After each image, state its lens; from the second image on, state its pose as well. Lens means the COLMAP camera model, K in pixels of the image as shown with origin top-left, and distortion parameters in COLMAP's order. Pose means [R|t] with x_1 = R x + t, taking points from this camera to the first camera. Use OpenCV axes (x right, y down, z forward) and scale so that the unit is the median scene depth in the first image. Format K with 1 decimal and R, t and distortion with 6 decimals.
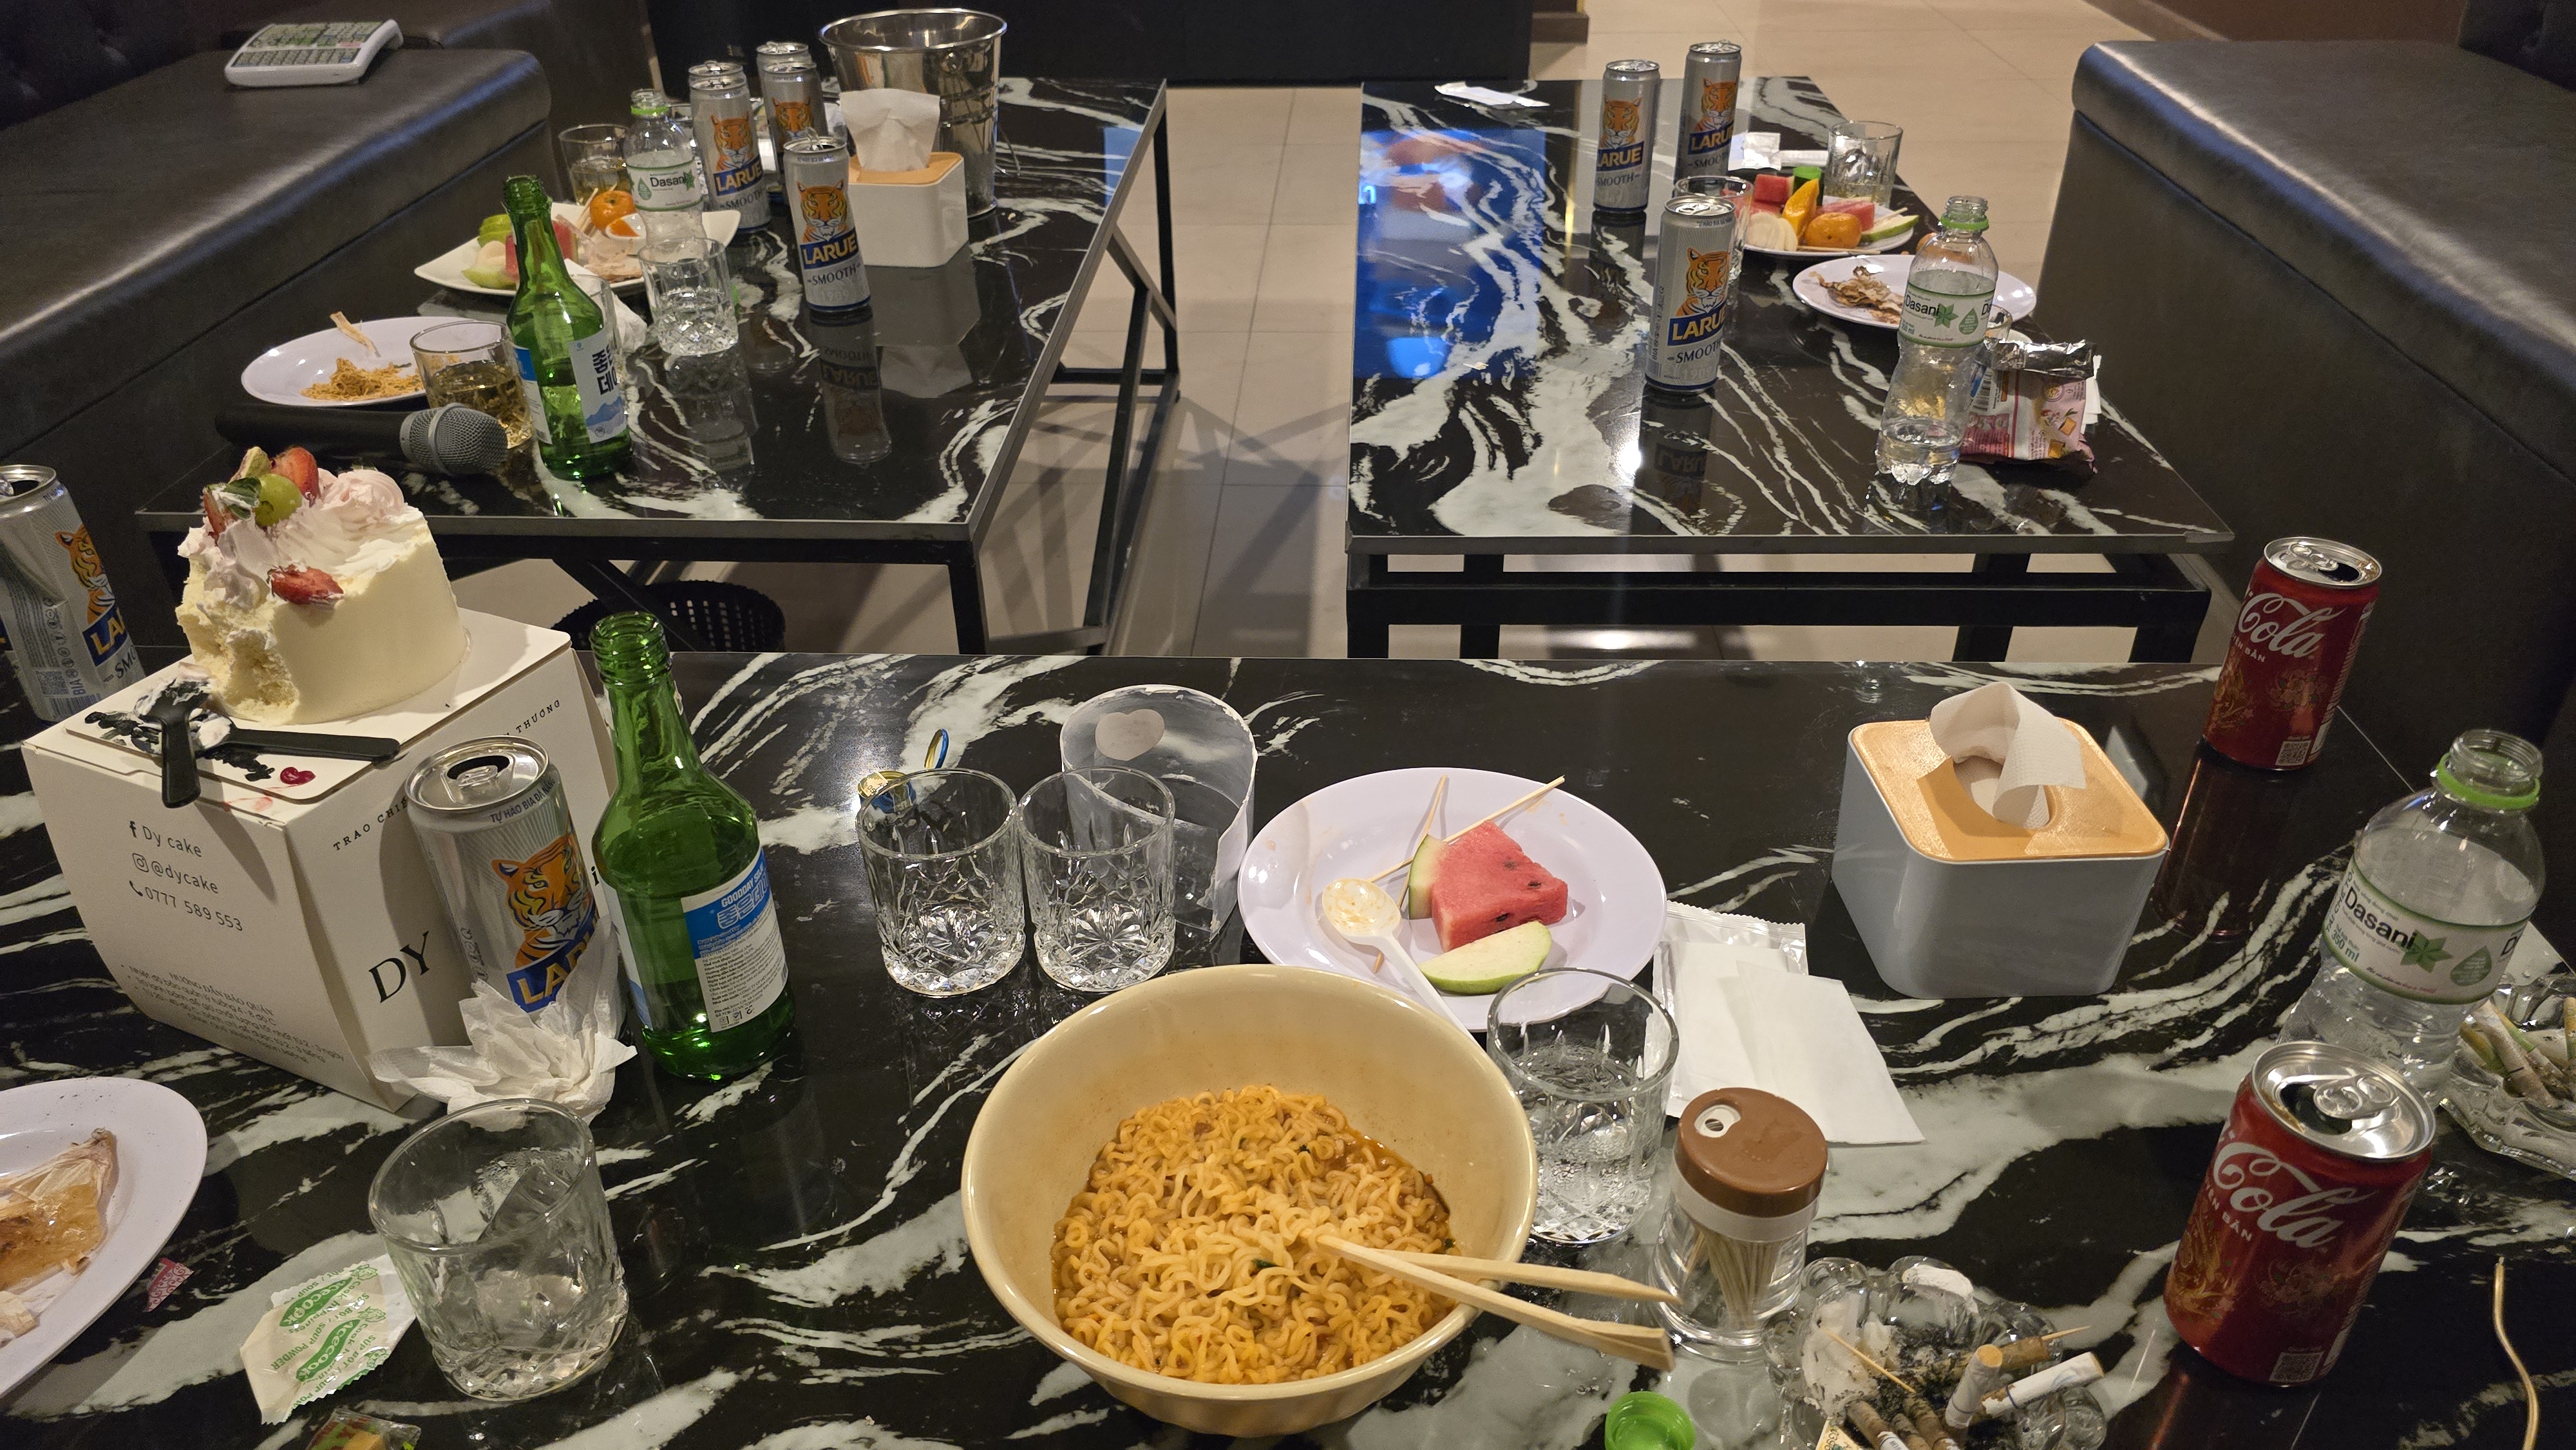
lens RADIAL K [[1753.6, 0, 1281.6], [0, 1753.6, 717.4], [0, 0, 1]] dist [0.055188, -0.048688]
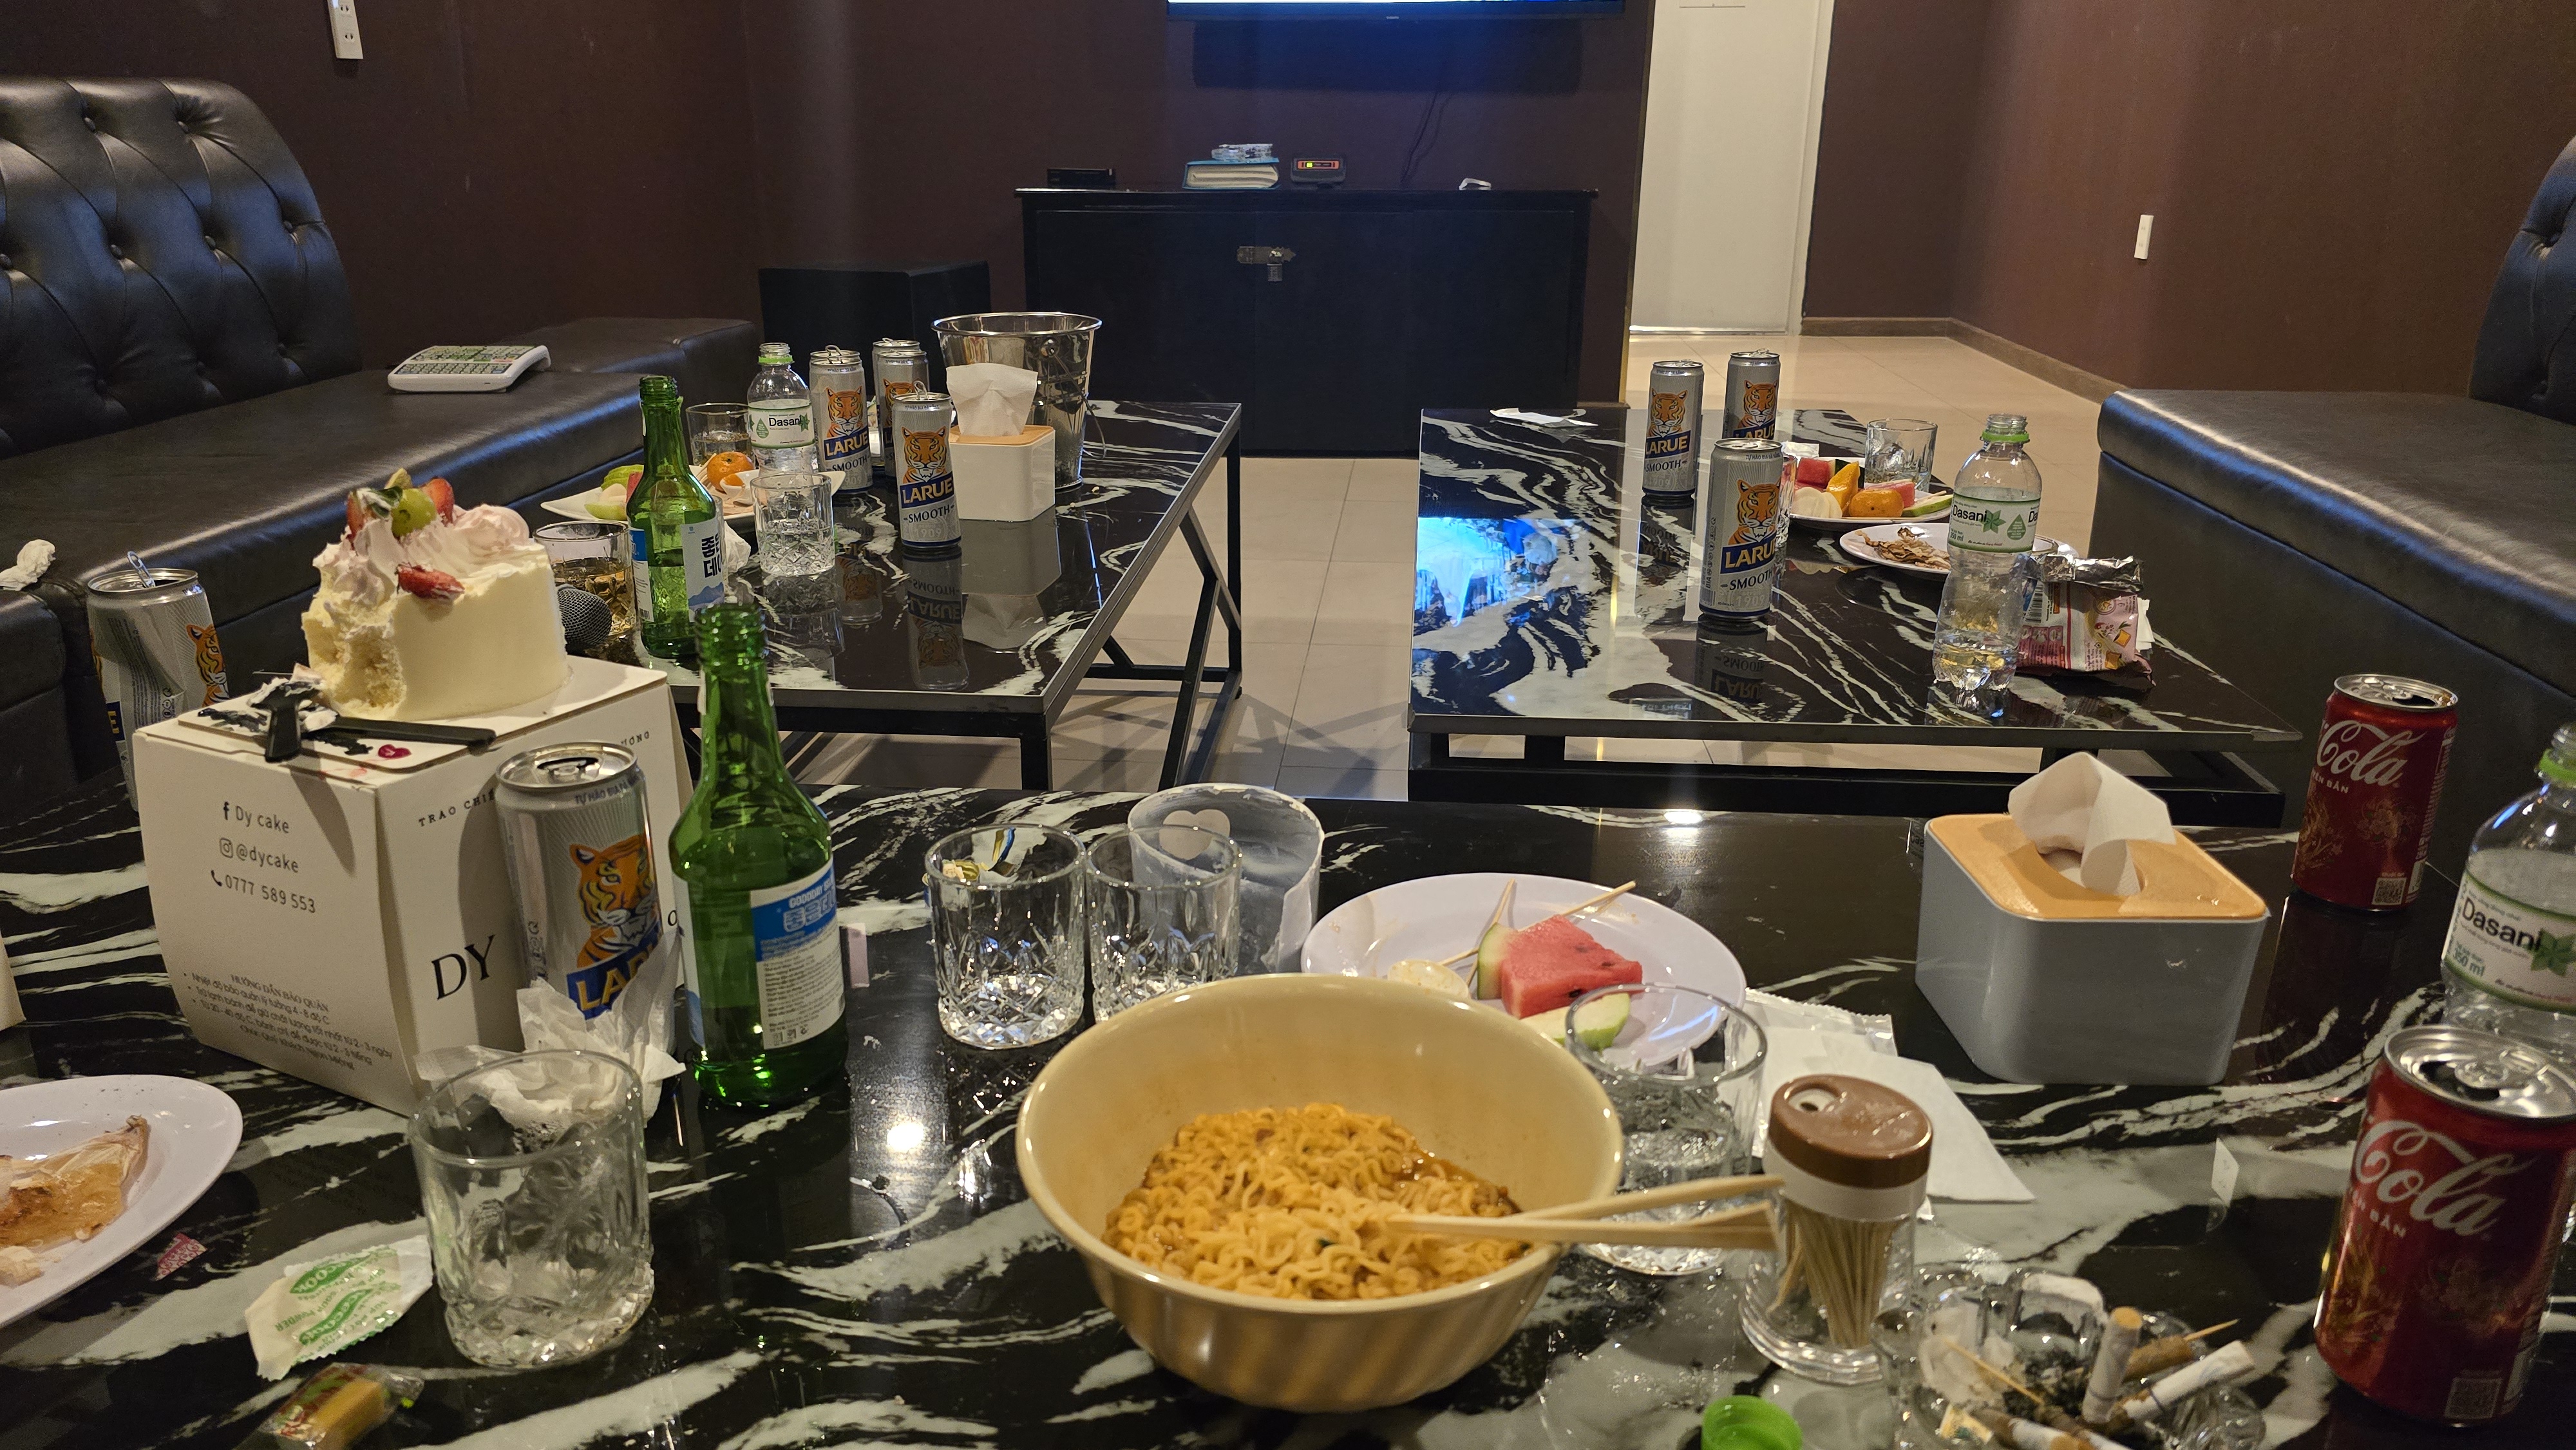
lens RADIAL K [[1738.3, 0, 1267.6], [0, 1738.3, 697.7], [0, 0, 1]] dist [0.065991, -0.058460]
pose [[0.998926, 0.027191, -0.037505, -0.010643], [-0.035443, 0.969917, -0.240841, 0.172917], [0.029828, 0.241912, 0.969840, 0.016962]]
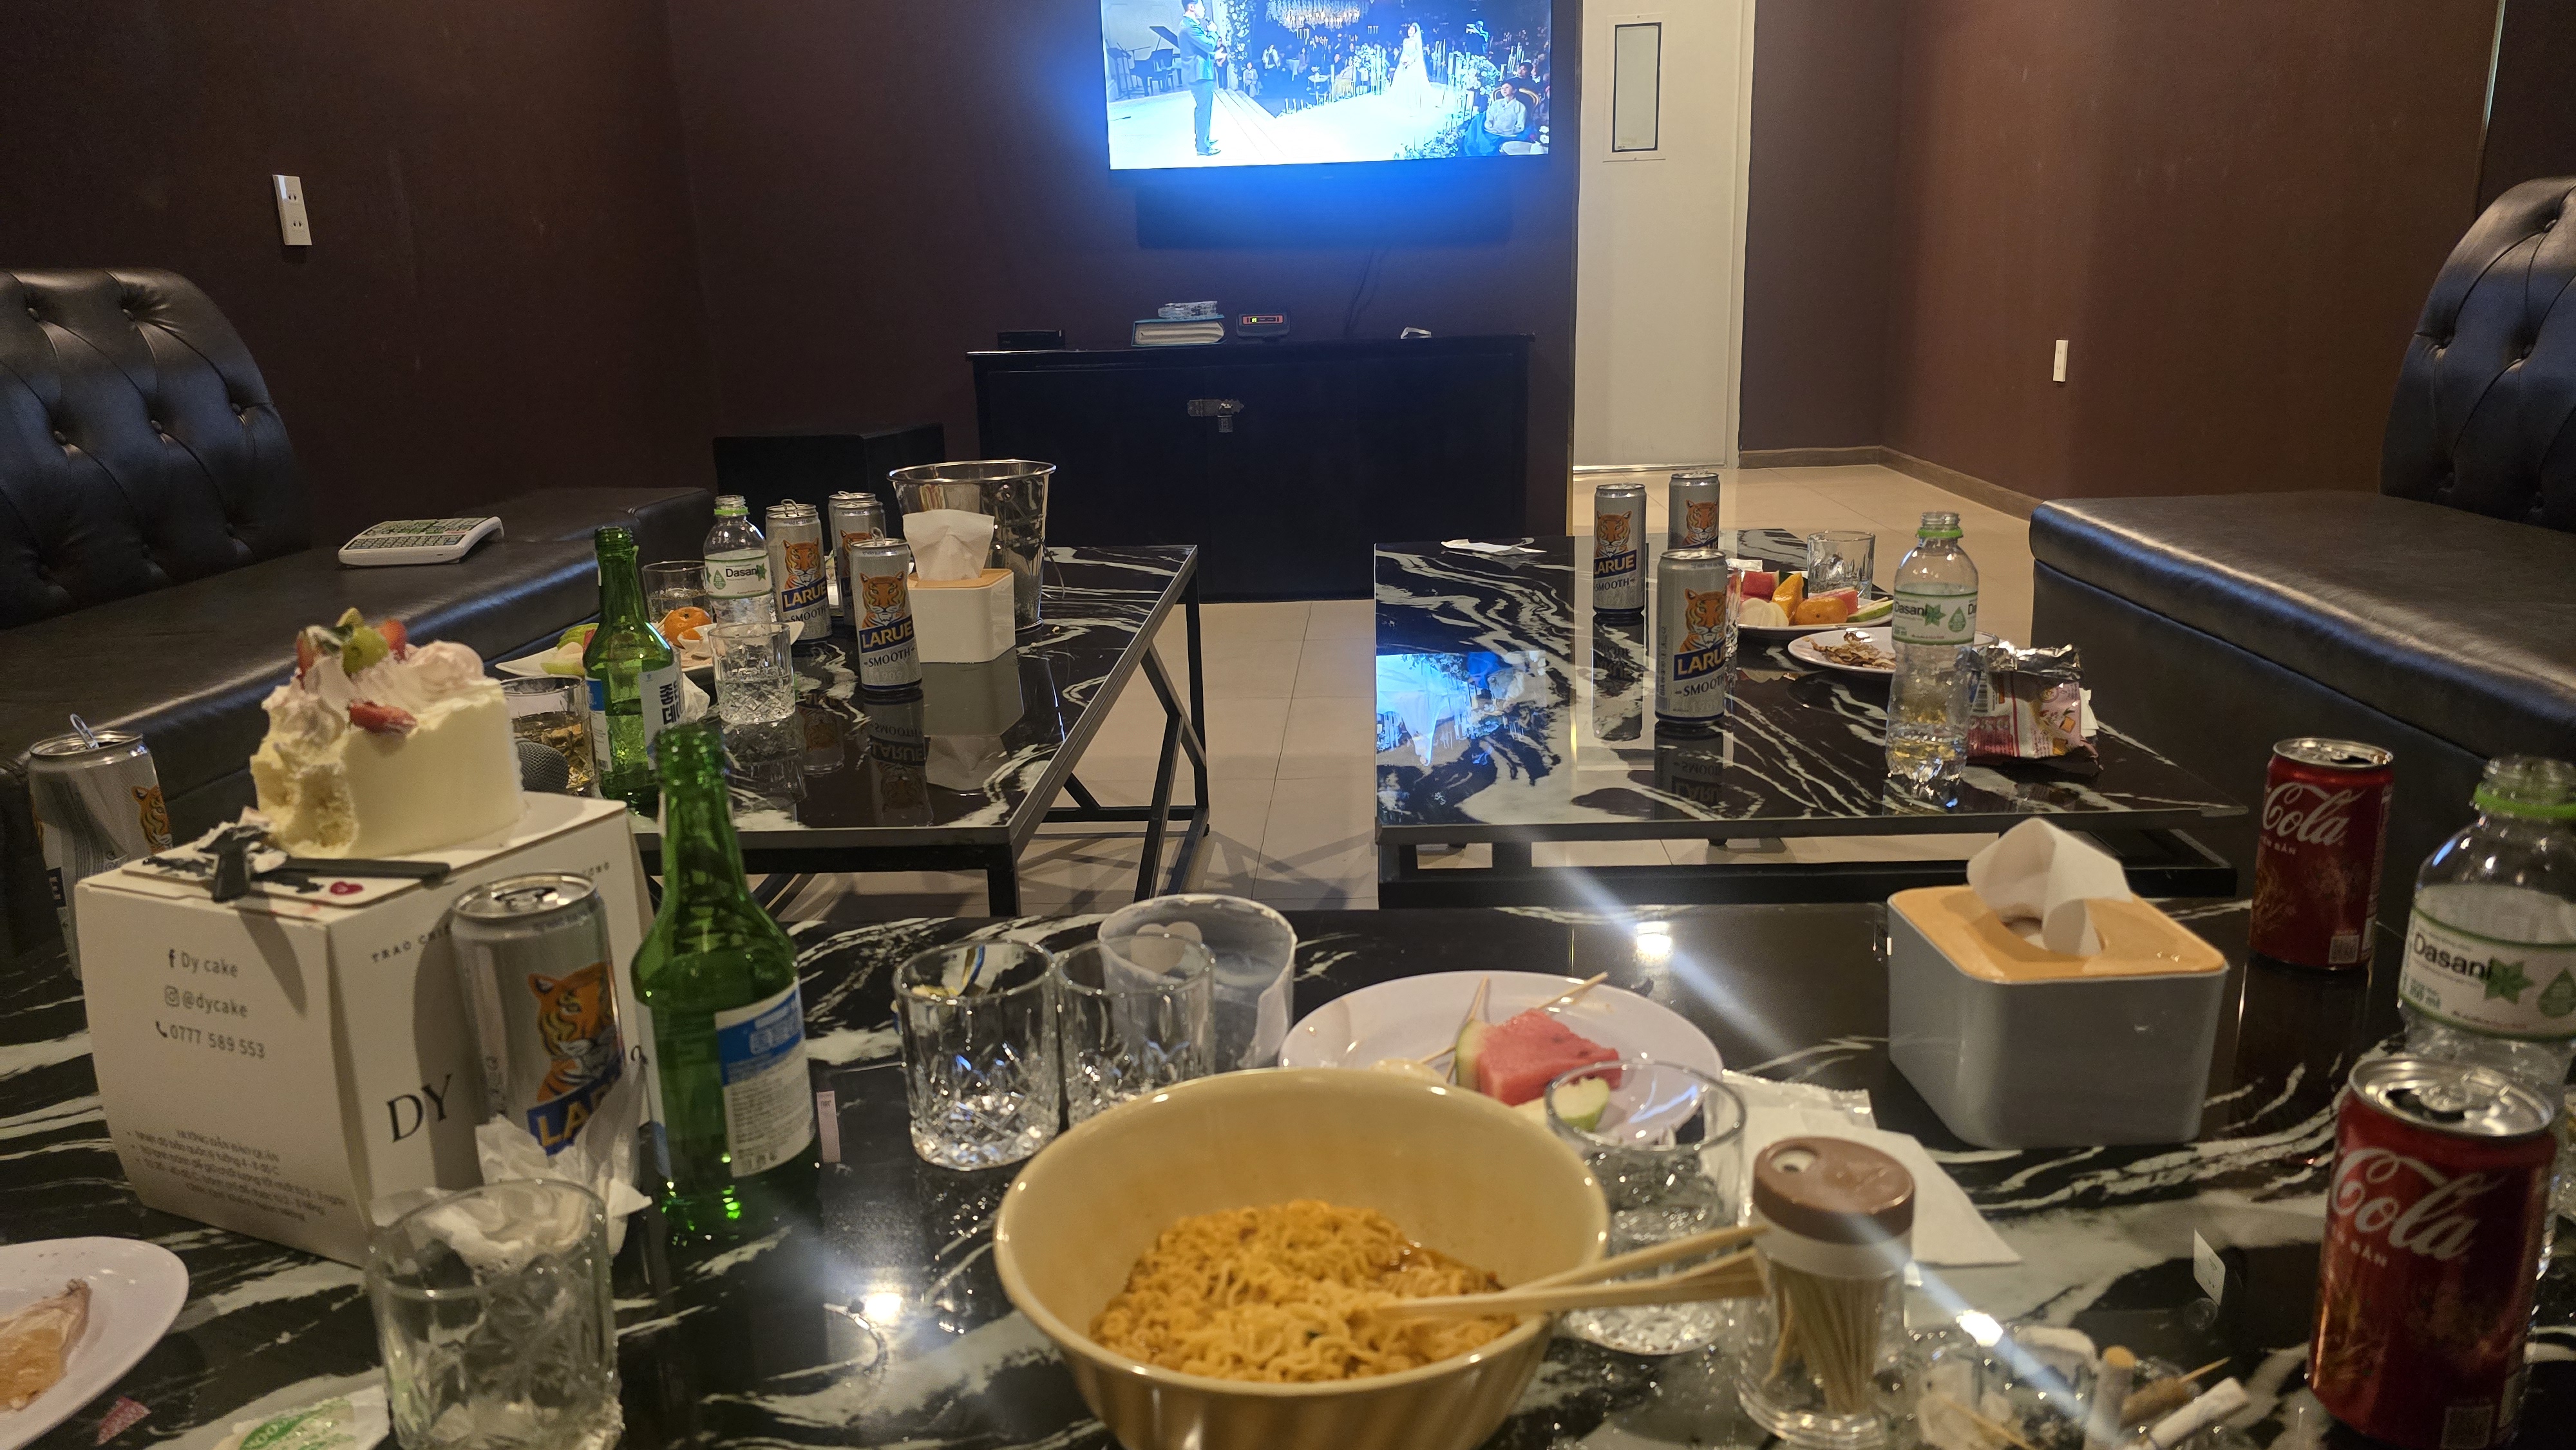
lens RADIAL K [[1732.3, 0, 1288.0], [0, 1732.3, 725.0], [0, 0, 1]] dist [0.069681, -0.060311]
pose [[0.999824, -0.017664, -0.006380, -0.009550], [0.014814, 0.950551, -0.310215, 0.197758], [0.011544, 0.310066, 0.950645, 0.021967]]
